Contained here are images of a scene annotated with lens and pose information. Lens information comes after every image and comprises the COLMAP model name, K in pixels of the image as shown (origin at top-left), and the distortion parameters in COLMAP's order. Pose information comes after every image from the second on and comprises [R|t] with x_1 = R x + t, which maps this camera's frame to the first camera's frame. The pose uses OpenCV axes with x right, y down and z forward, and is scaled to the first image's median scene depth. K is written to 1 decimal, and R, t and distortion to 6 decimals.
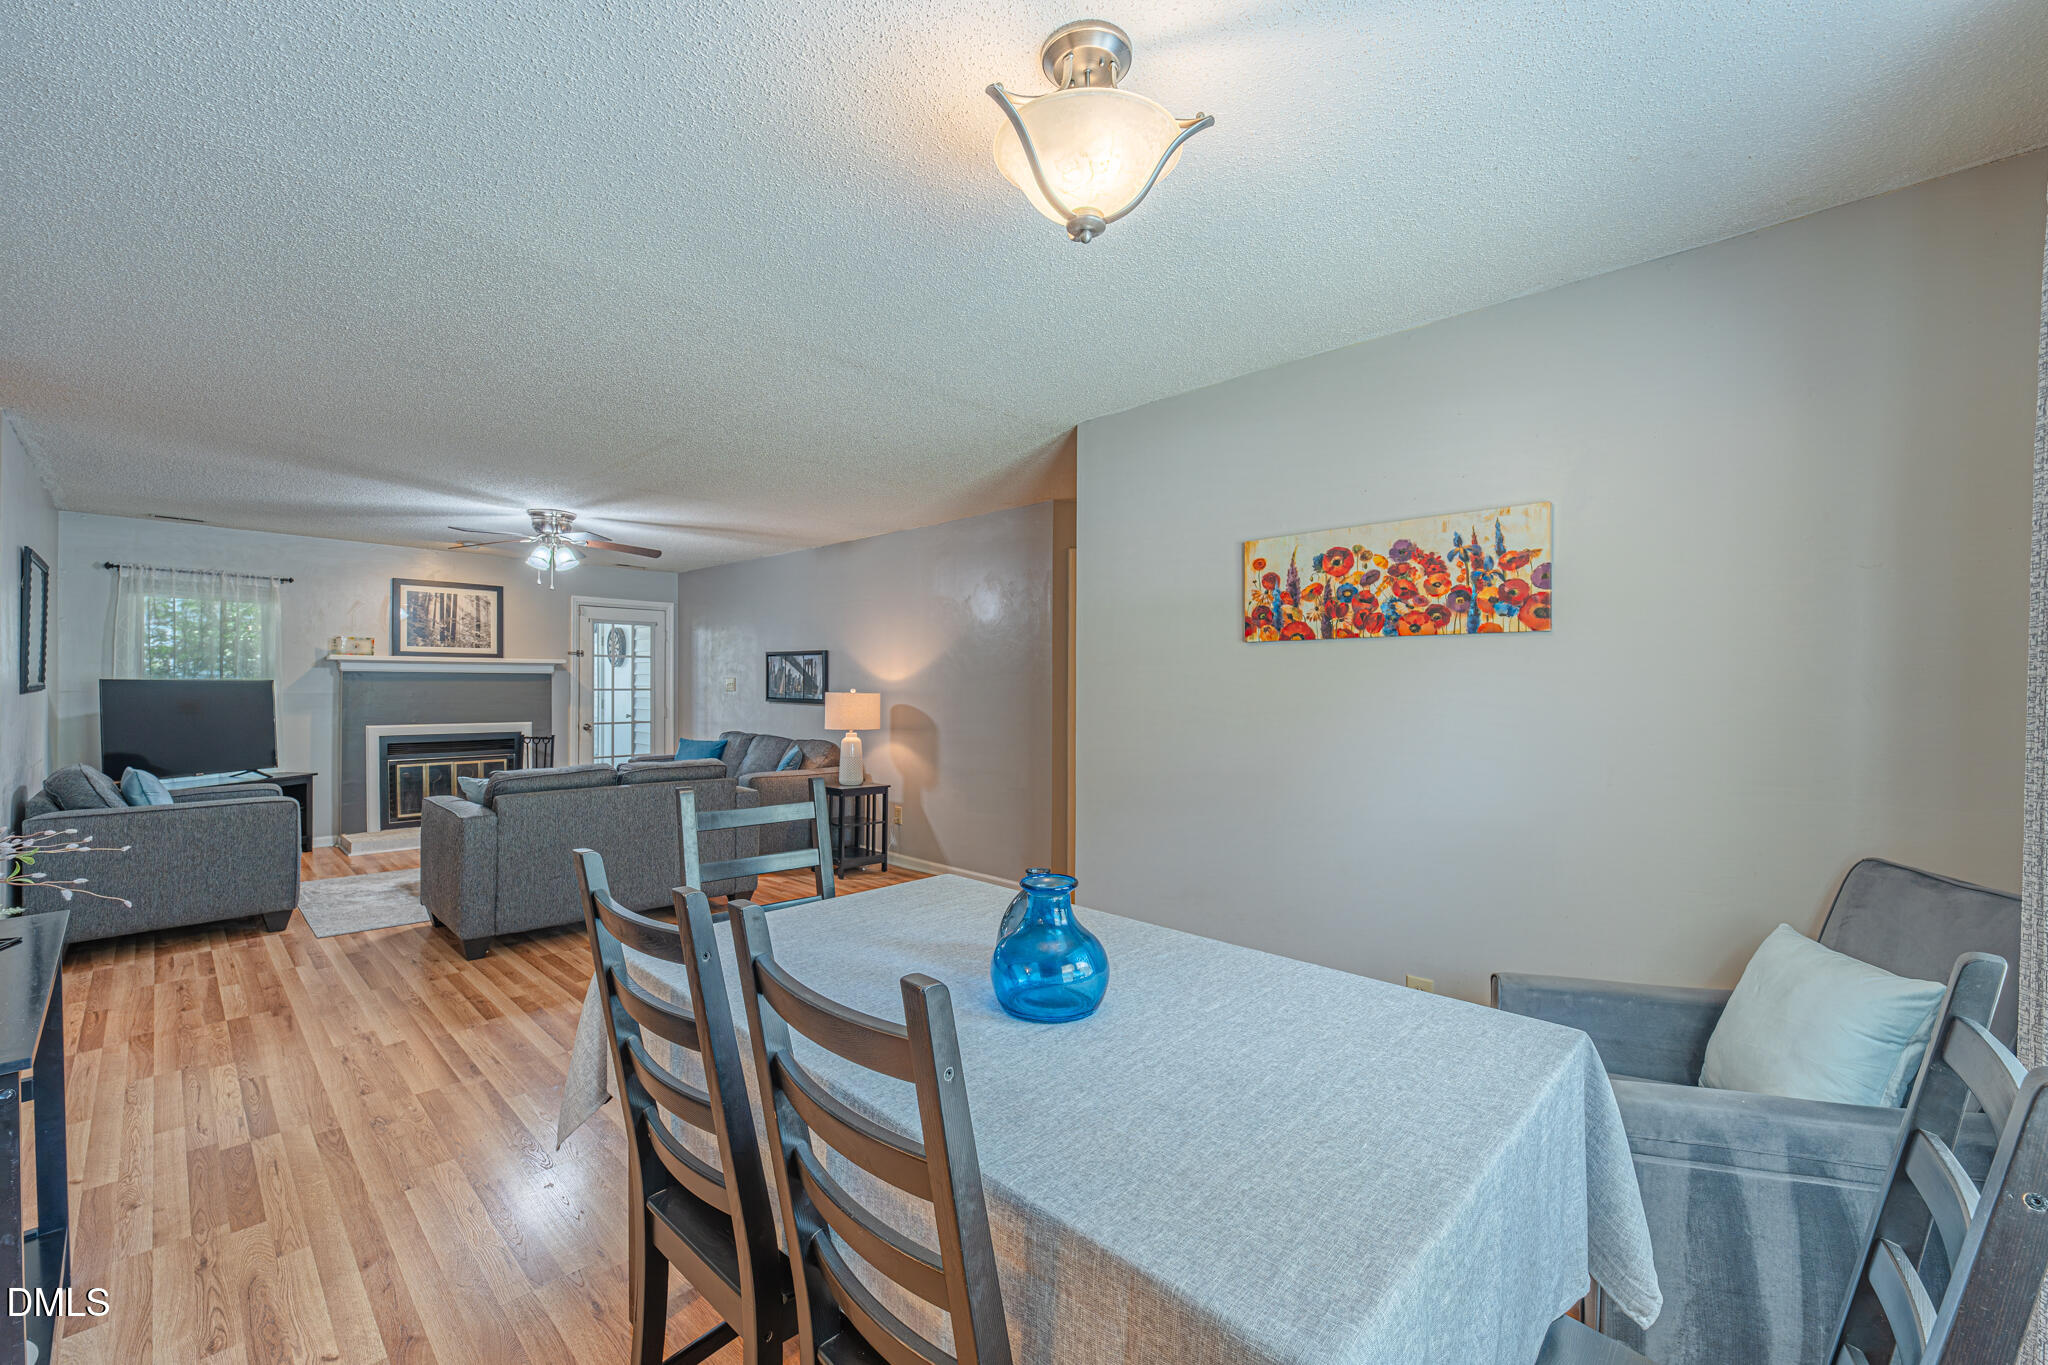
lens RADIAL K [[849.4, 0, 1026.8], [0, 849.4, 677.4], [0, 0, 1]] dist [0.000661, 0.000216]
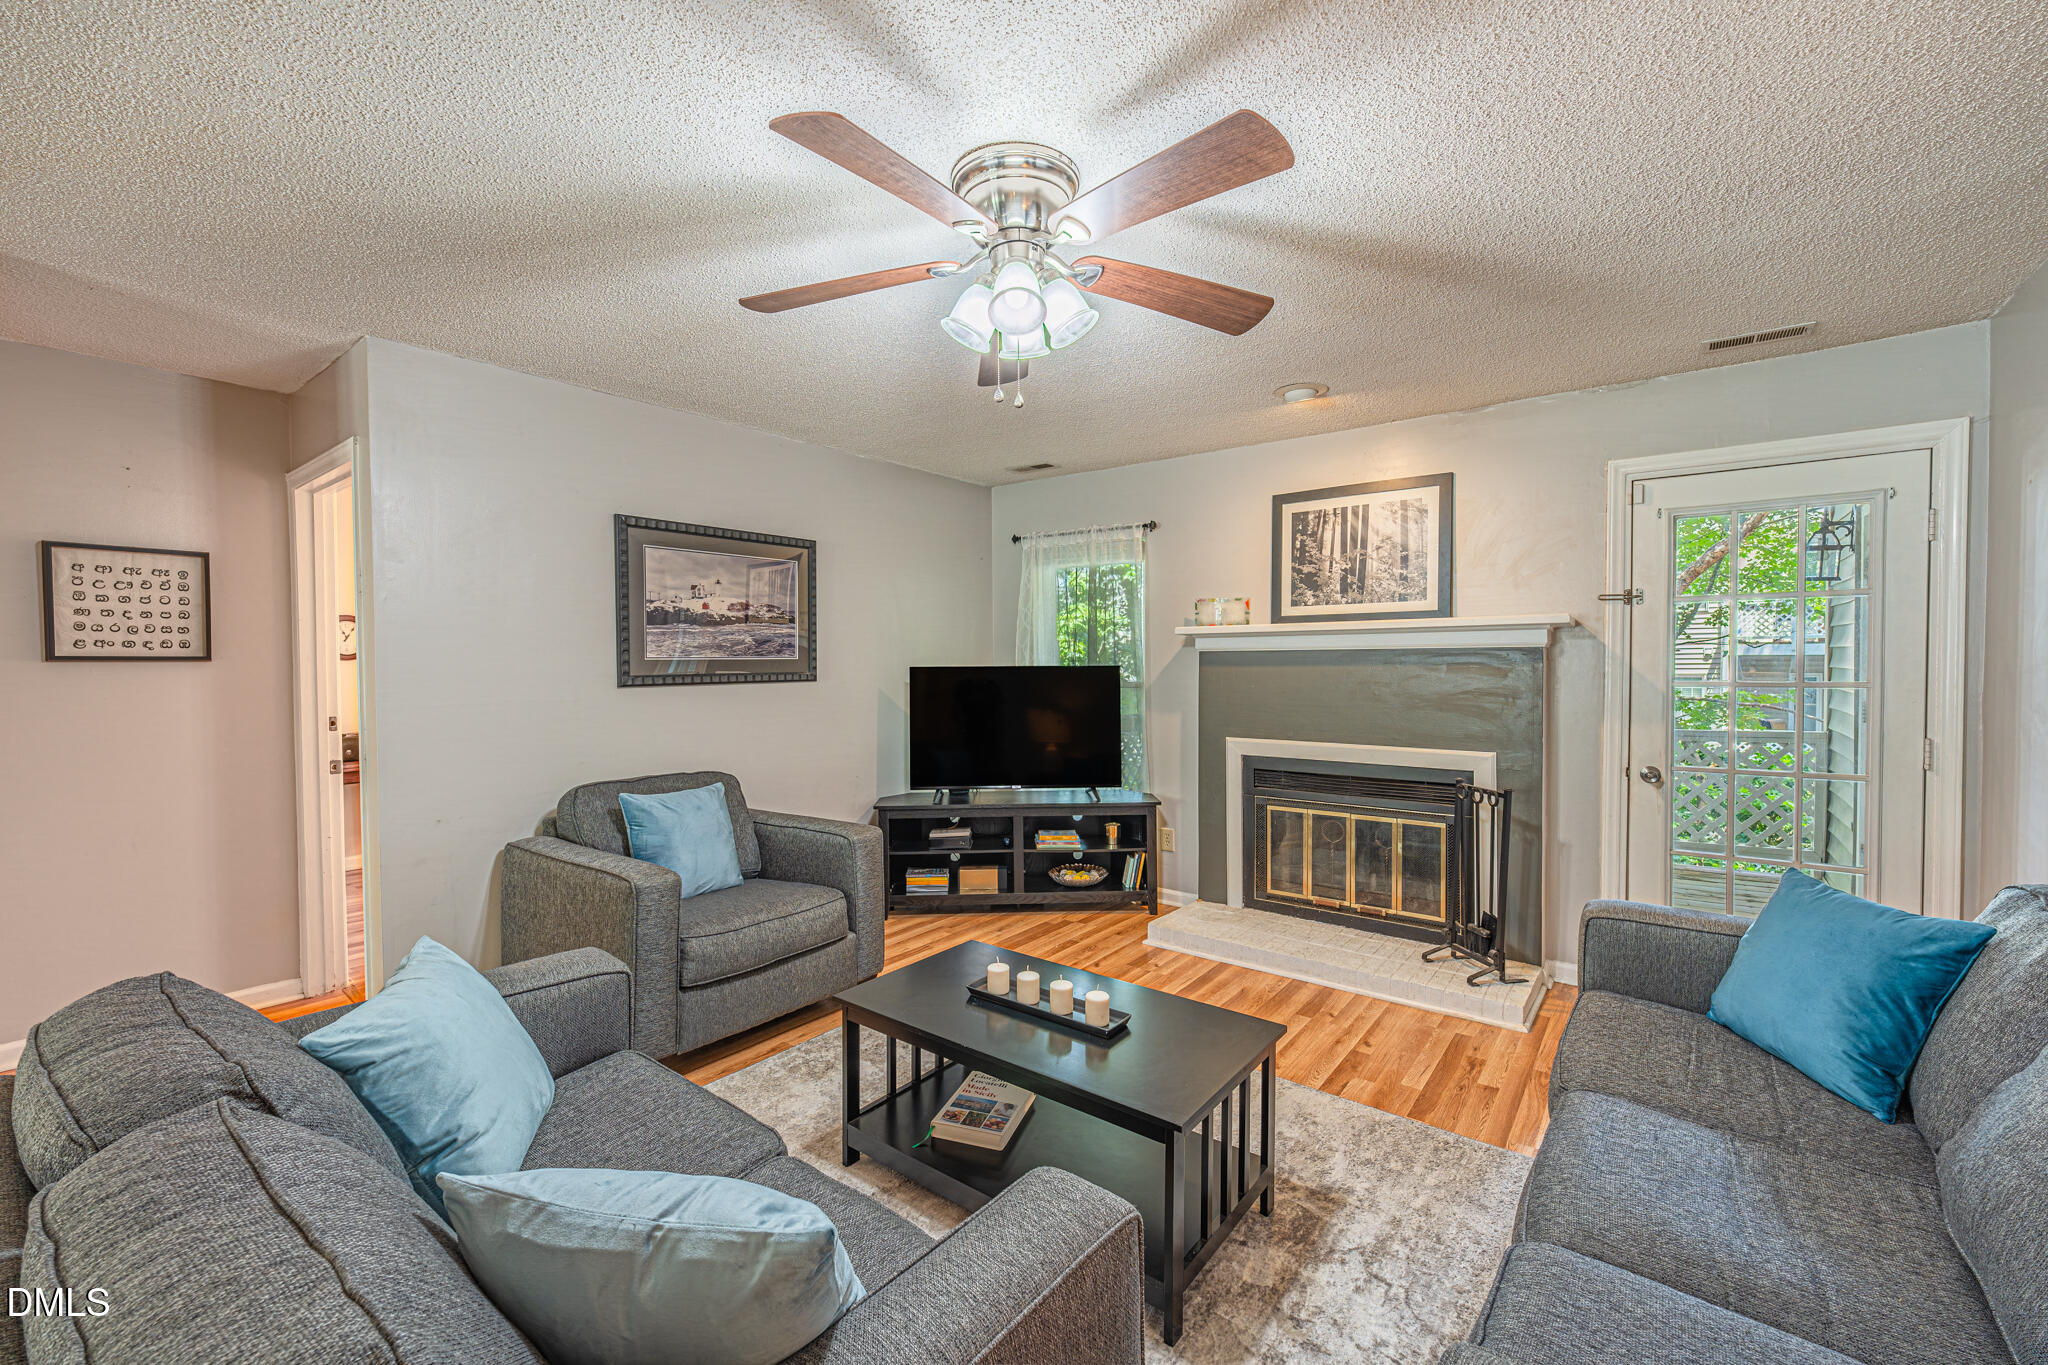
lens RADIAL K [[832.5, 0, 1007.3], [0, 832.5, 678.4], [0, 0, 1]] dist [0.015266, -0.000248]
pose [[0.096735, 0.013629, -0.995217, -0.170117], [0.011970, 0.999818, 0.014855, 0.002256], [0.995238, -0.013350, 0.096554, 0.751945]]
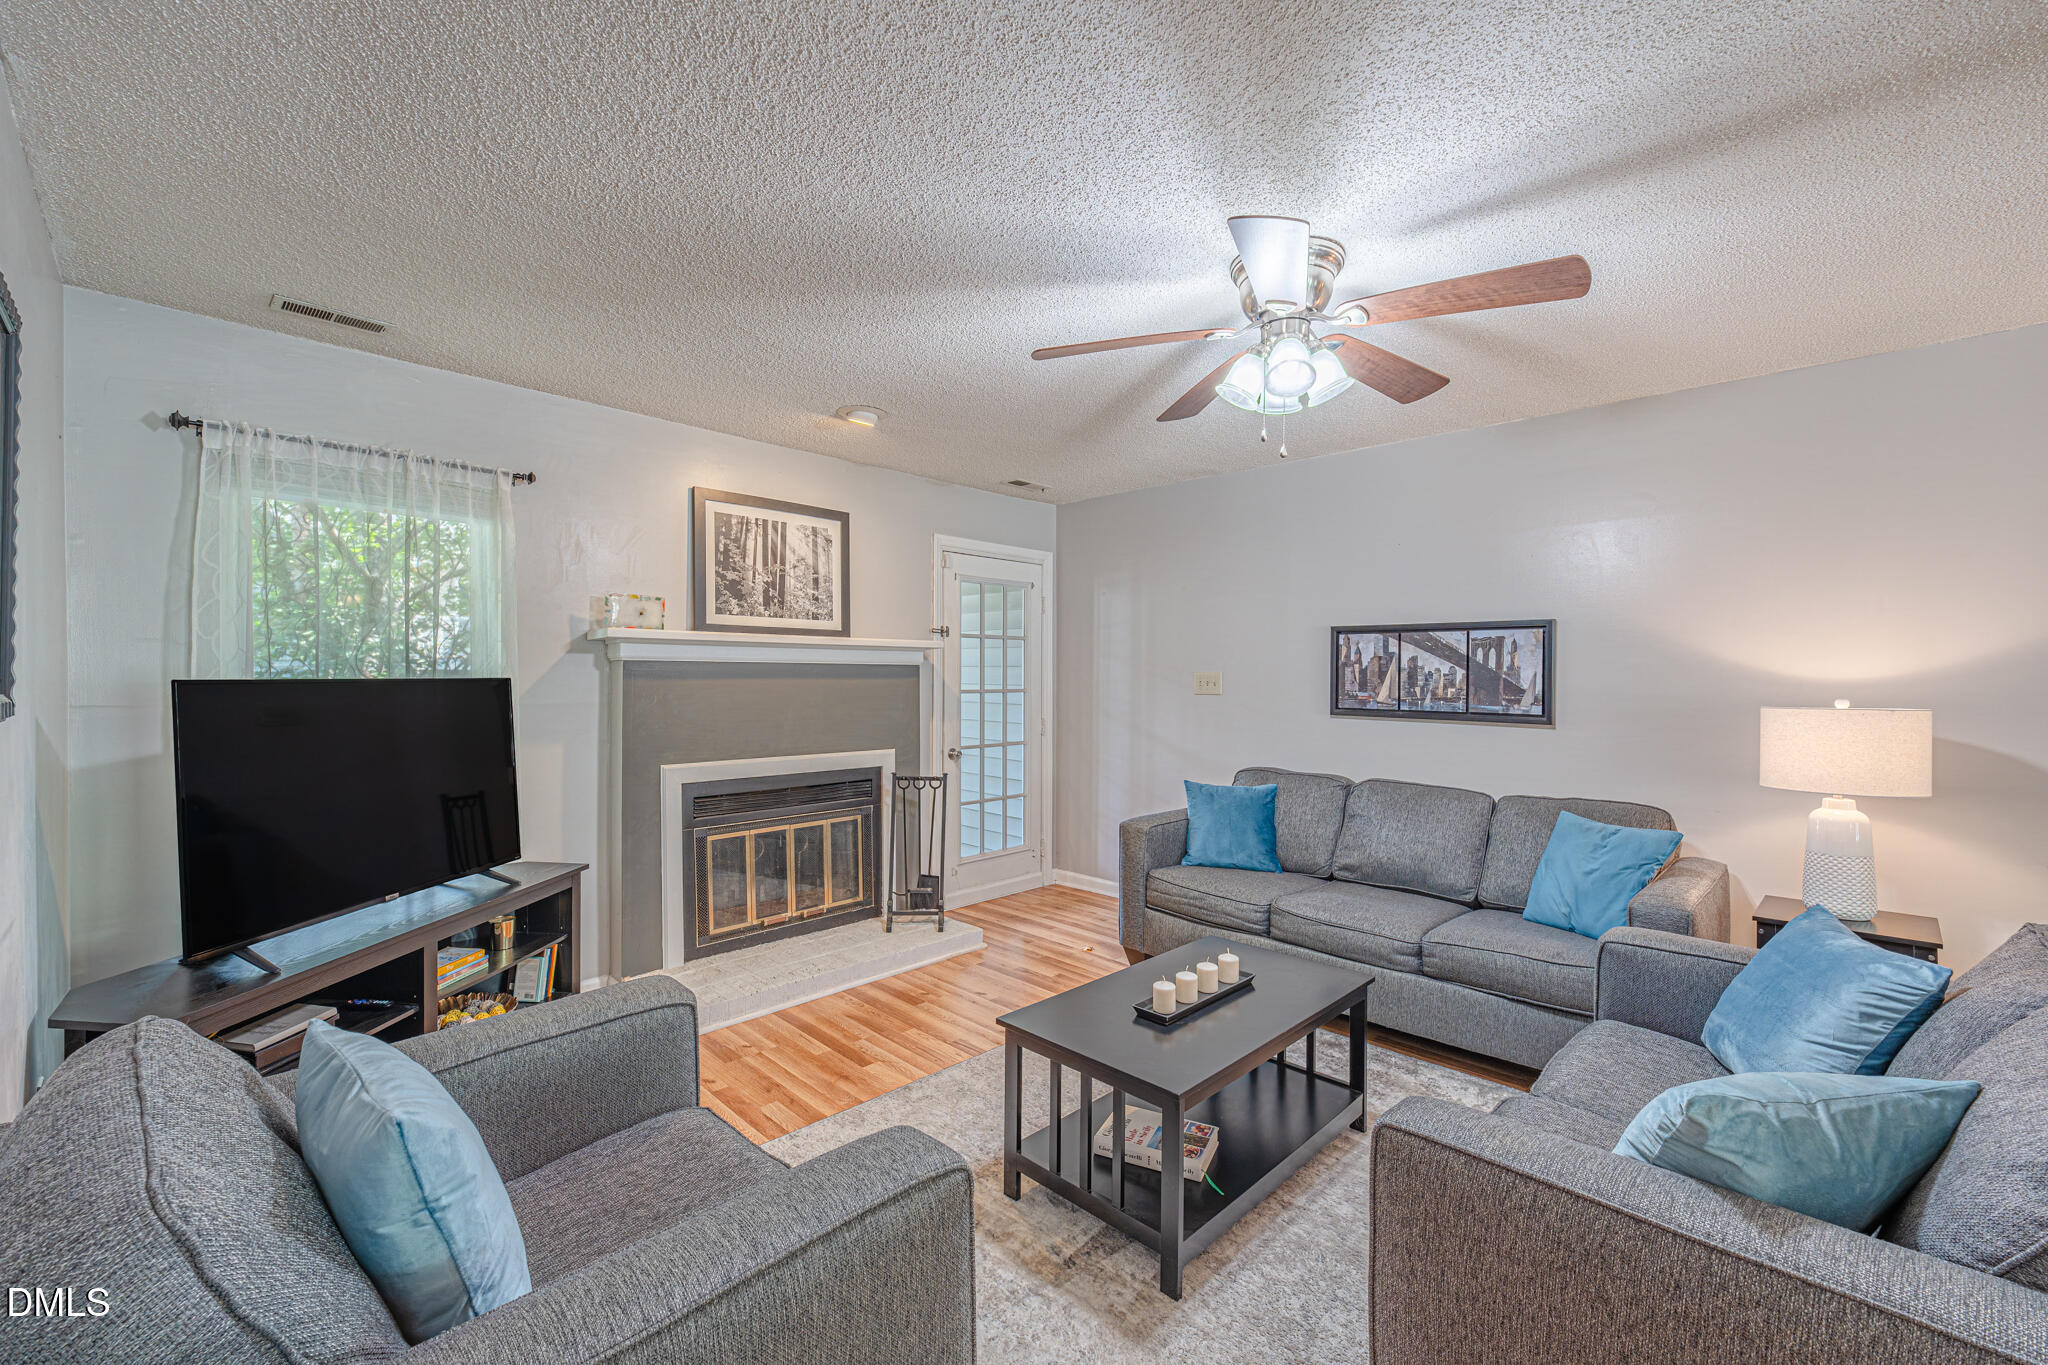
lens RADIAL K [[838.0, 0, 1039.5], [0, 838.0, 679.7], [0, 0, 1]] dist [0.000490, -0.000258]
pose [[0.999950, 0.000659, -0.009966, -0.521833], [-0.000544, 0.999933, 0.011568, -0.001333], [0.009973, -0.011562, 0.999883, 0.471520]]
